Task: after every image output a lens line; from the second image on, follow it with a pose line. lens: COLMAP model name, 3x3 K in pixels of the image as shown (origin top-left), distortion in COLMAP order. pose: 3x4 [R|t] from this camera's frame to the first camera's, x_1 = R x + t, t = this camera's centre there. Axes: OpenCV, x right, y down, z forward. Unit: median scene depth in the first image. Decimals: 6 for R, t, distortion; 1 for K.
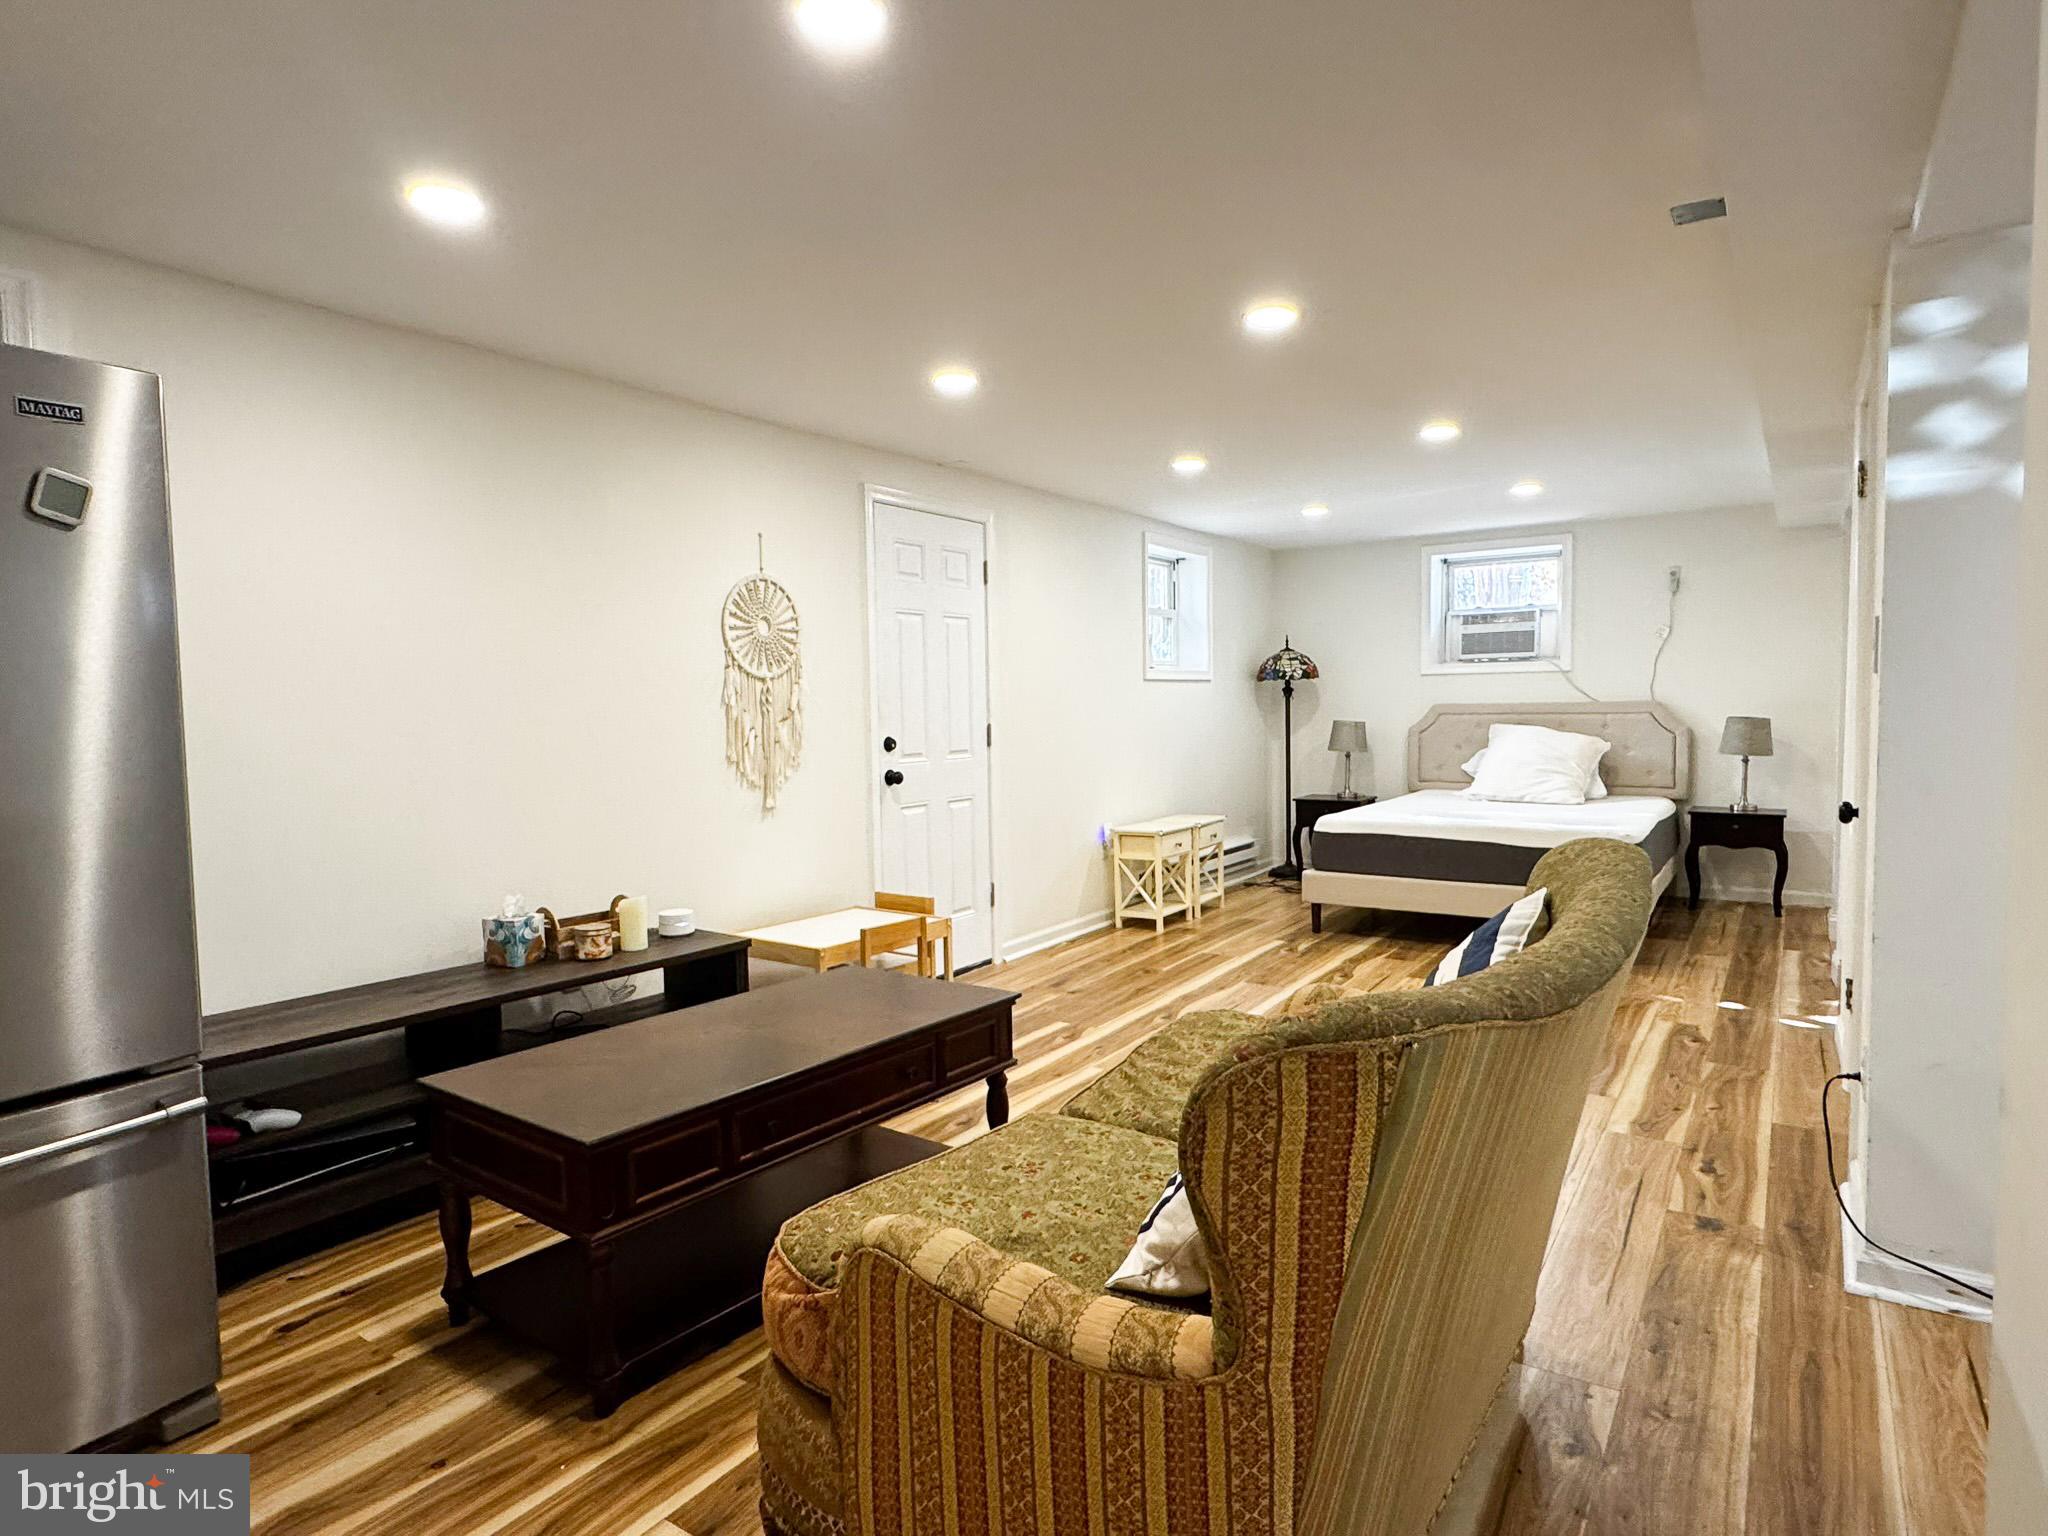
lens RADIAL K [[1164.9, 0, 1041.0], [0, 1164.9, 771.2], [0, 0, 1]] dist [-0.002082, 0.001429]
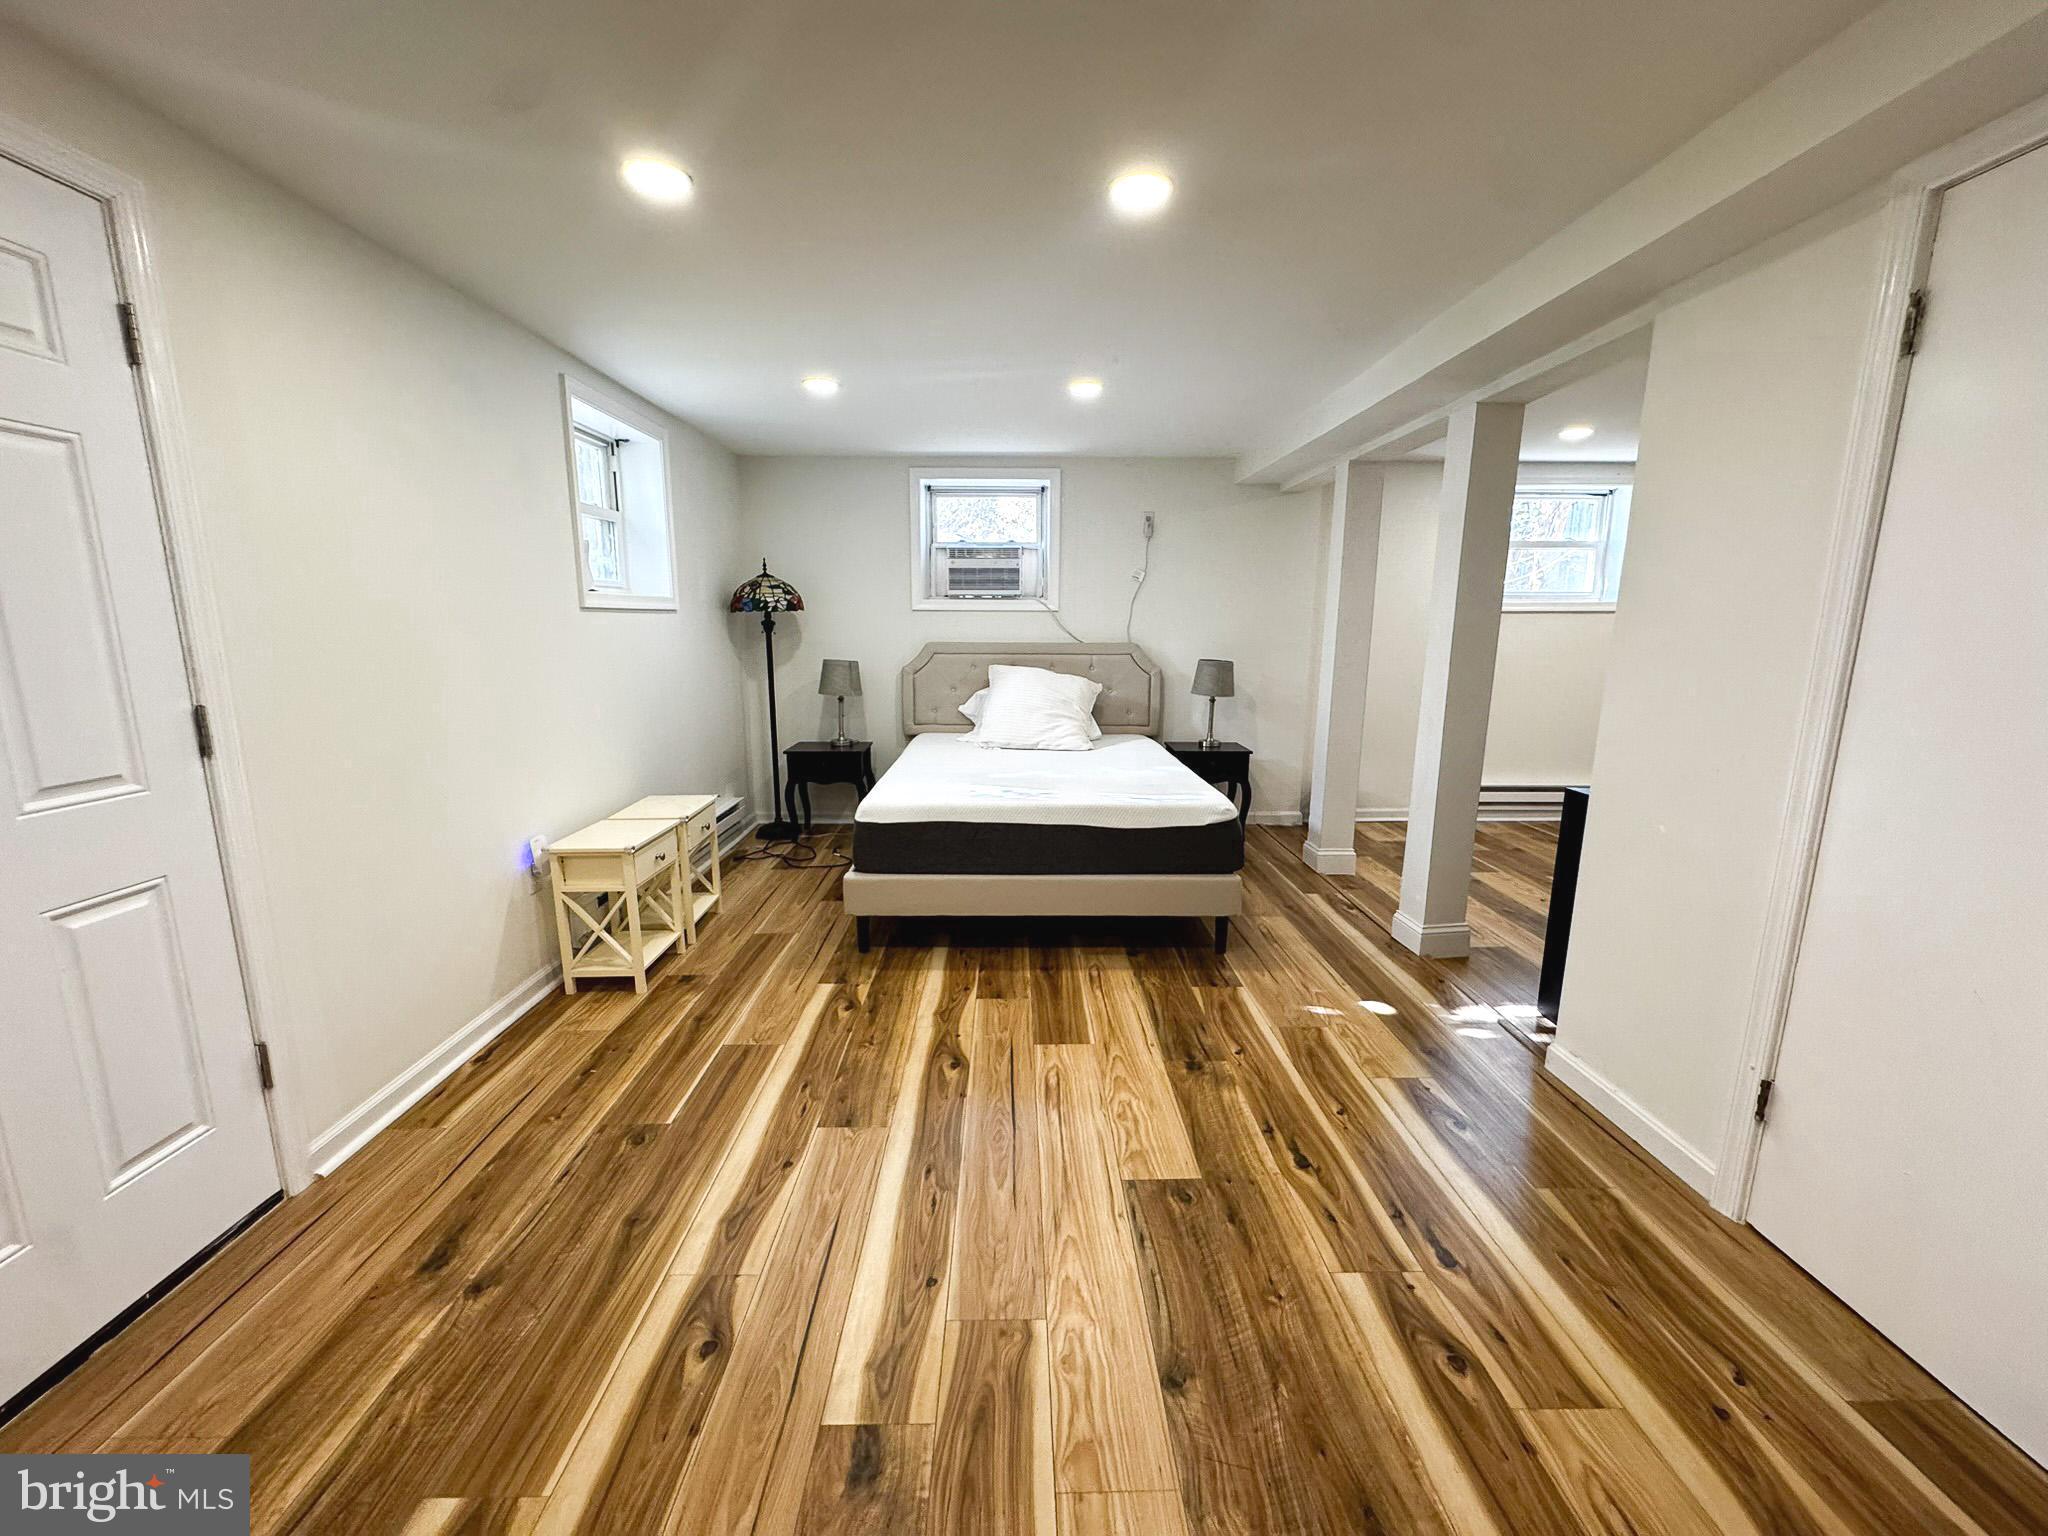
lens RADIAL K [[852.6, 0, 1040.9], [0, 852.6, 781.8], [0, 0, 1]] dist [0.001829, -0.000788]
pose [[0.833290, -0.081482, 0.546798, 0.035213], [0.013935, 0.991860, 0.126566, -0.041083], [-0.552660, -0.097847, 0.827643, 0.477739]]
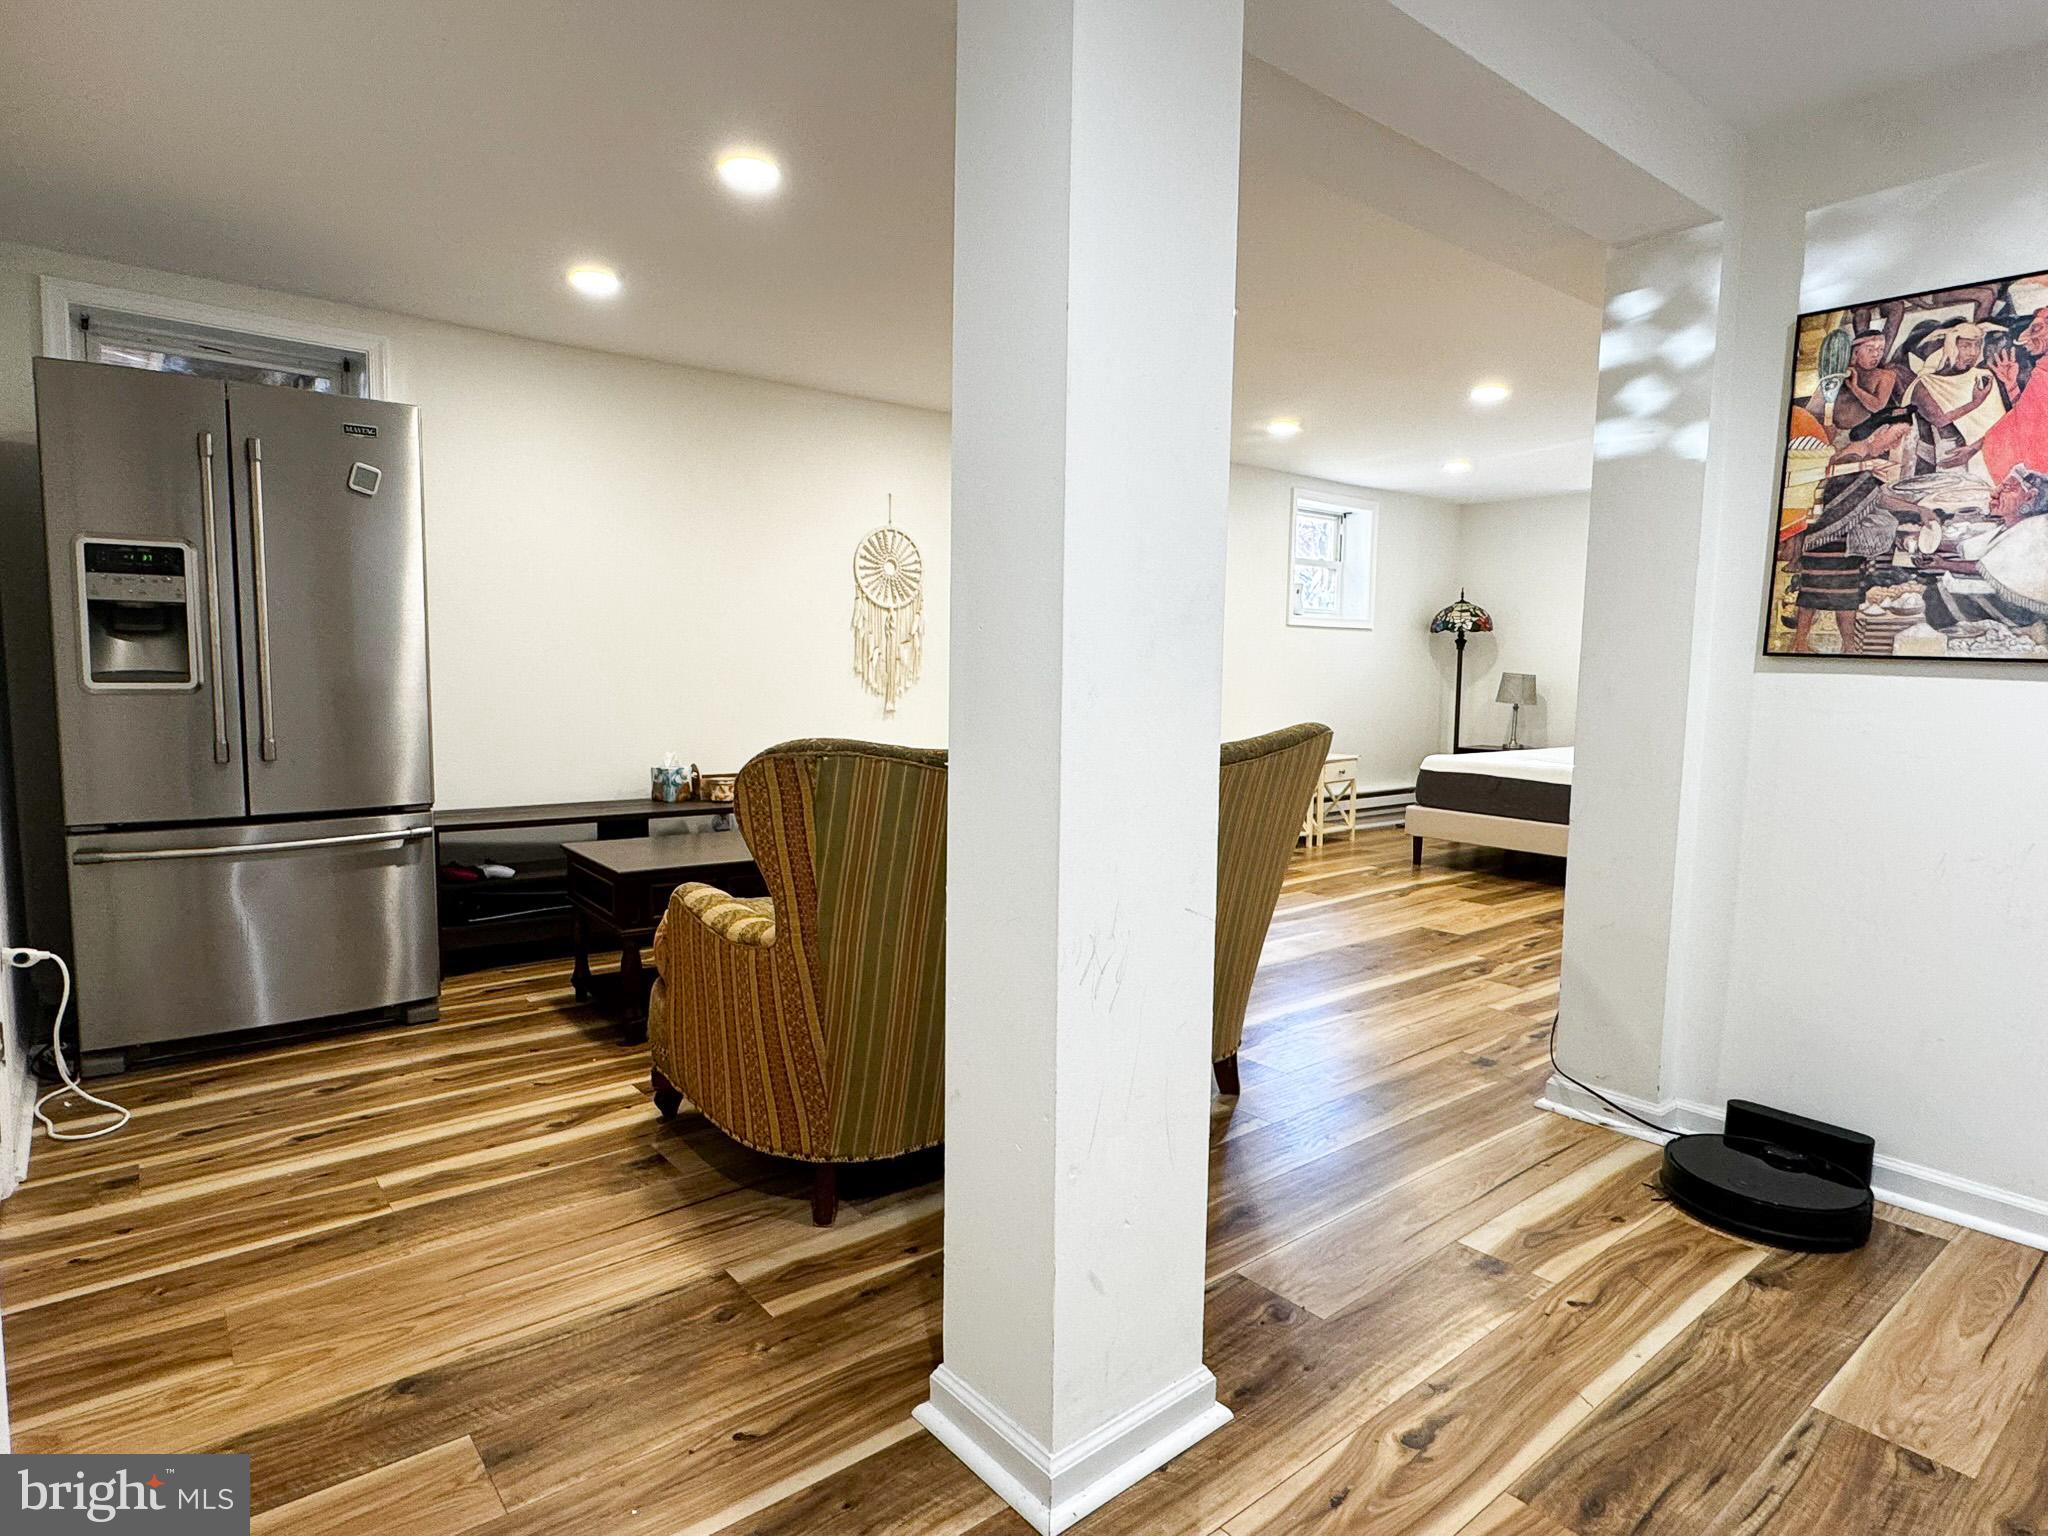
lens RADIAL K [[1164.9, 0, 1024.3], [0, 1164.9, 771.8], [0, 0, 1]] dist [-0.002082, 0.001429]
pose [[0.956427, 0.058872, -0.285975, 0.192883], [-0.048504, 0.997888, 0.043210, 0.025240], [0.287915, -0.027457, 0.957262, -0.125262]]
